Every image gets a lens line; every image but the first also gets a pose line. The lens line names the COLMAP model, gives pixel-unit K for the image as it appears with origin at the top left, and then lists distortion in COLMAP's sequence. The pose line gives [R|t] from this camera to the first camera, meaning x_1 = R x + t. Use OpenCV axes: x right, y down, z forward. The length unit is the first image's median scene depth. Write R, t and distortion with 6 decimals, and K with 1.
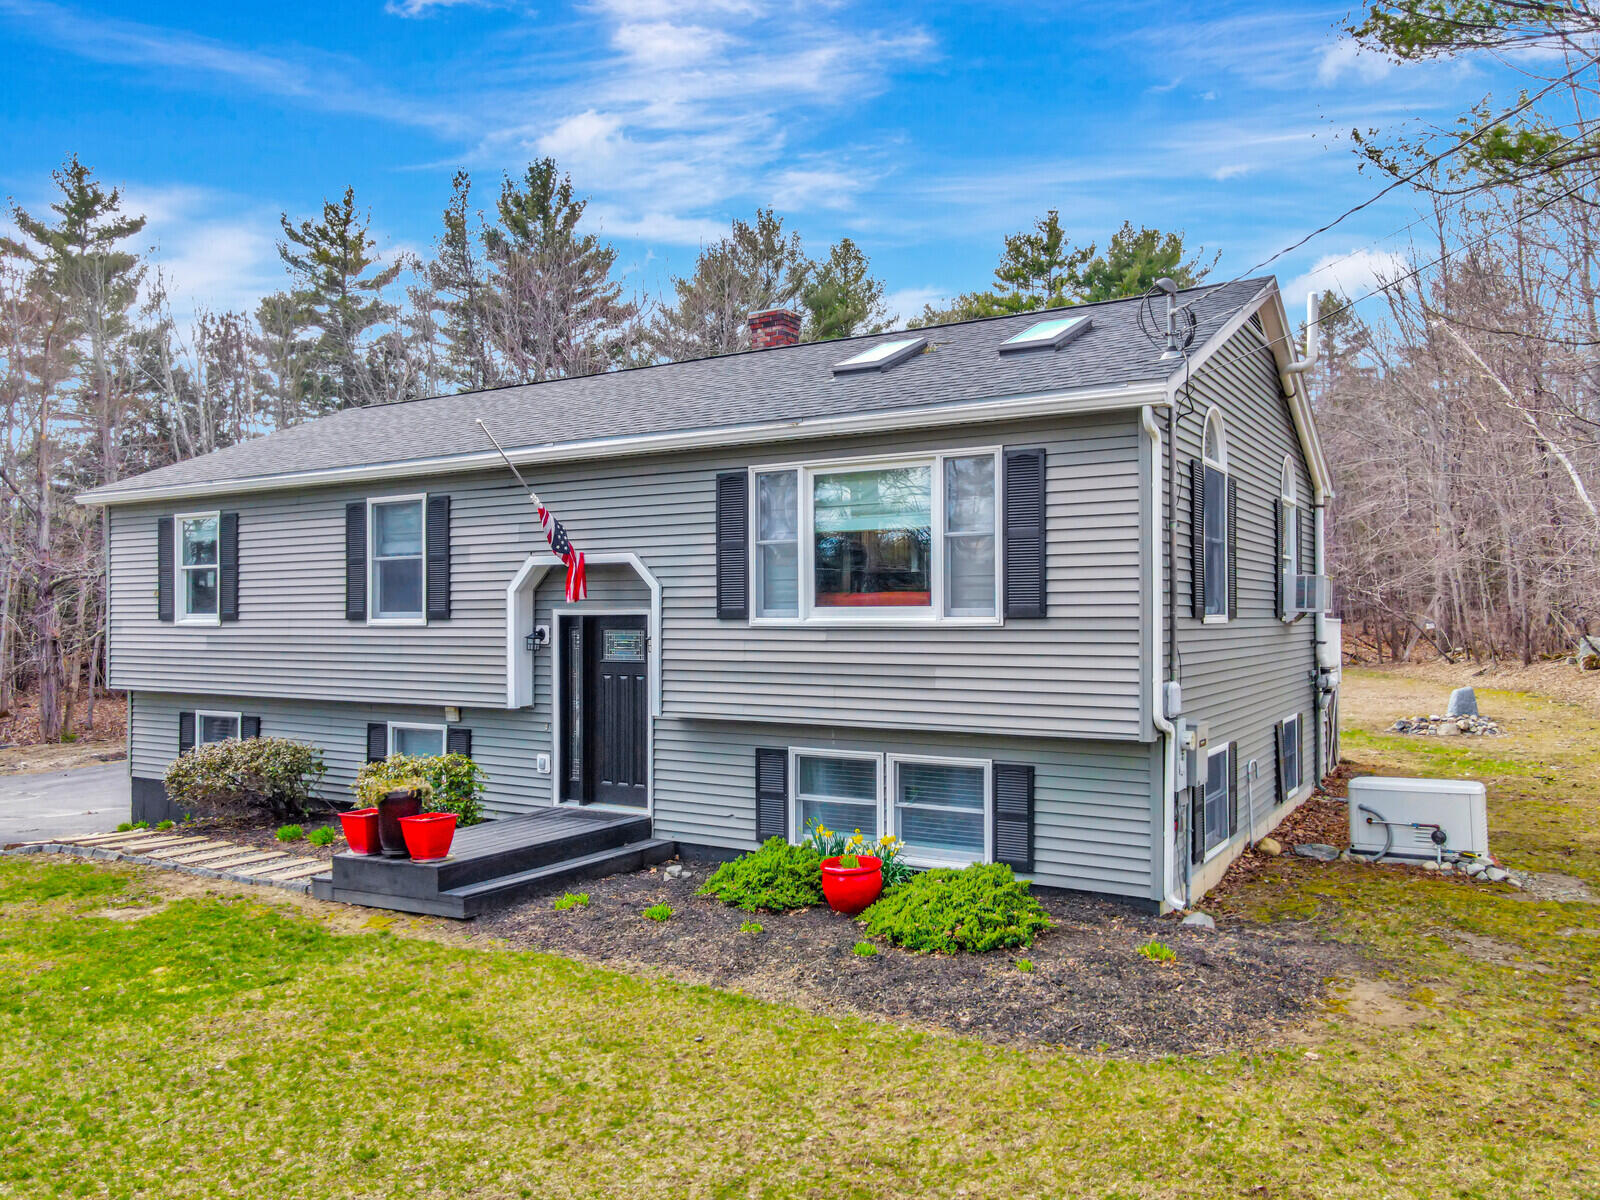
lens RADIAL K [[1160.0, 0, 800.0], [0, 1160.0, 600.0], [0, 0, 1]] dist [-0.010411, 0.035542]
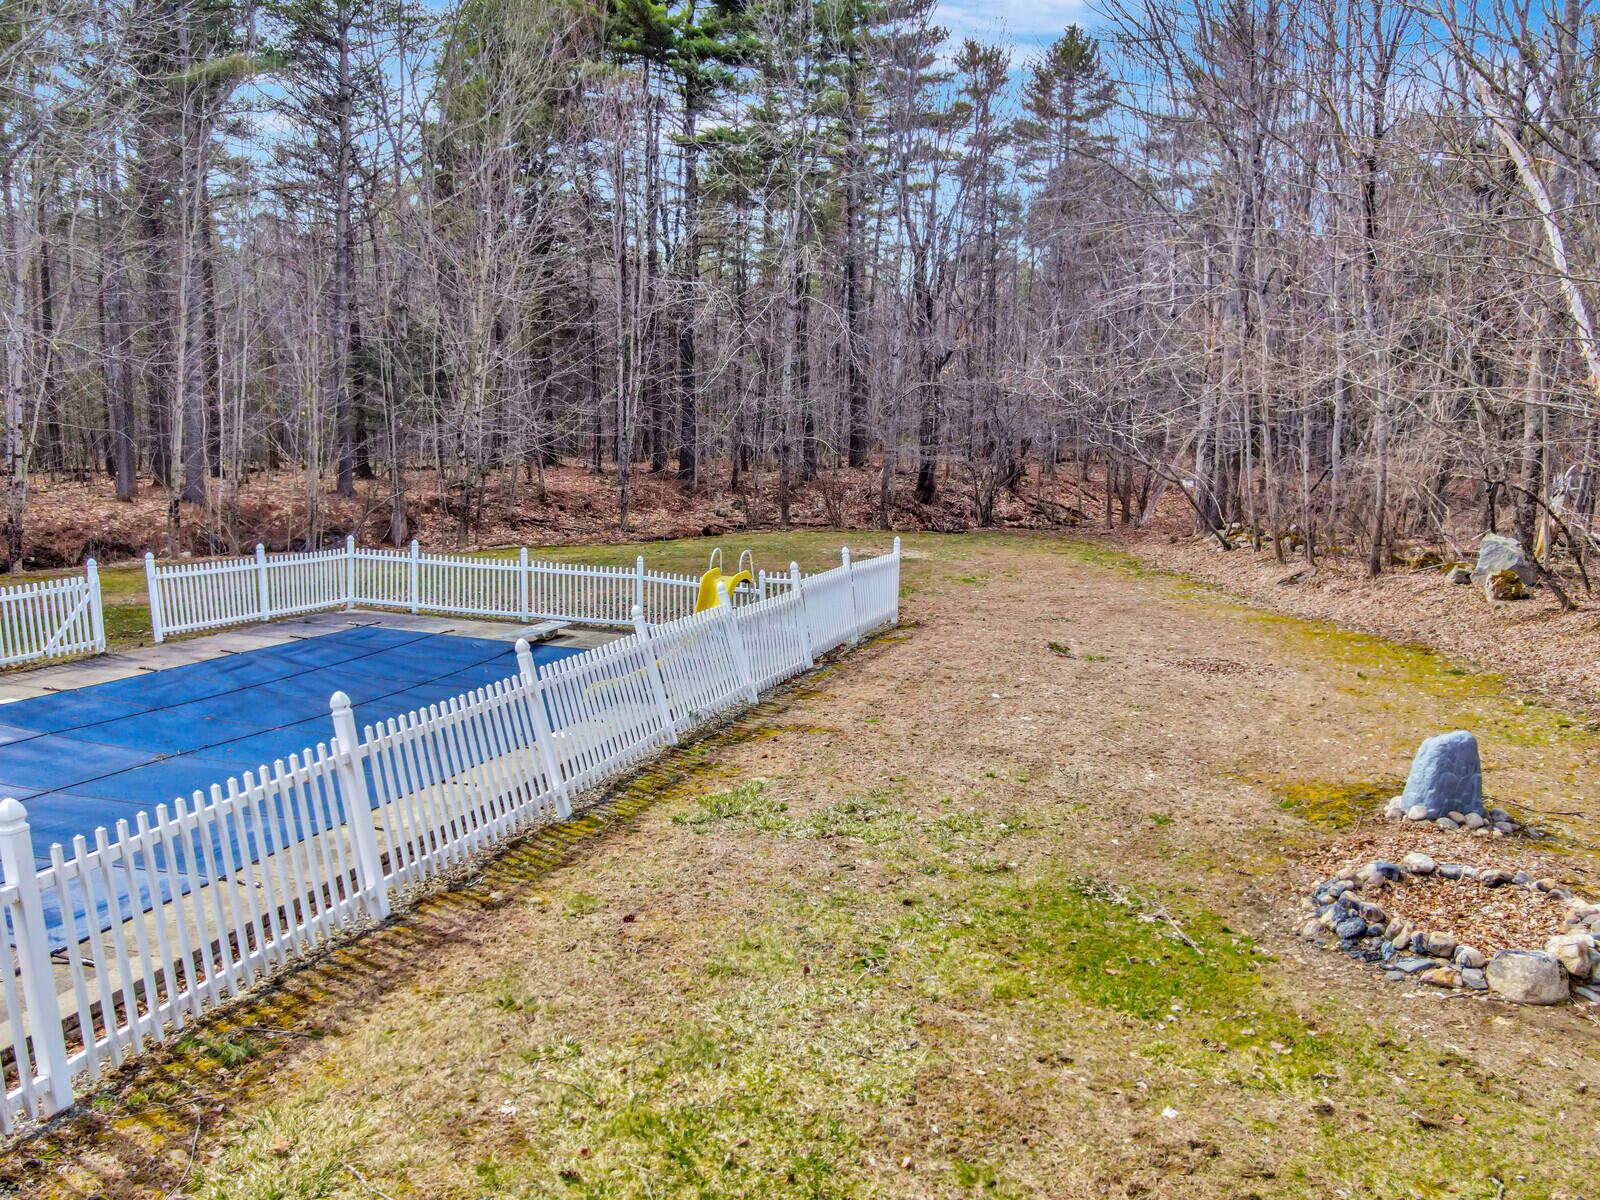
lens RADIAL K [[1160.0, 0, 800.0], [0, 1160.0, 600.0], [0, 0, 1]] dist [-0.010411, 0.035542]
pose [[0.974568, -0.001254, 0.224086, 0.154613], [-0.034387, 0.987304, 0.155077, -0.005016], [-0.221436, -0.158839, 0.962152, 0.347060]]
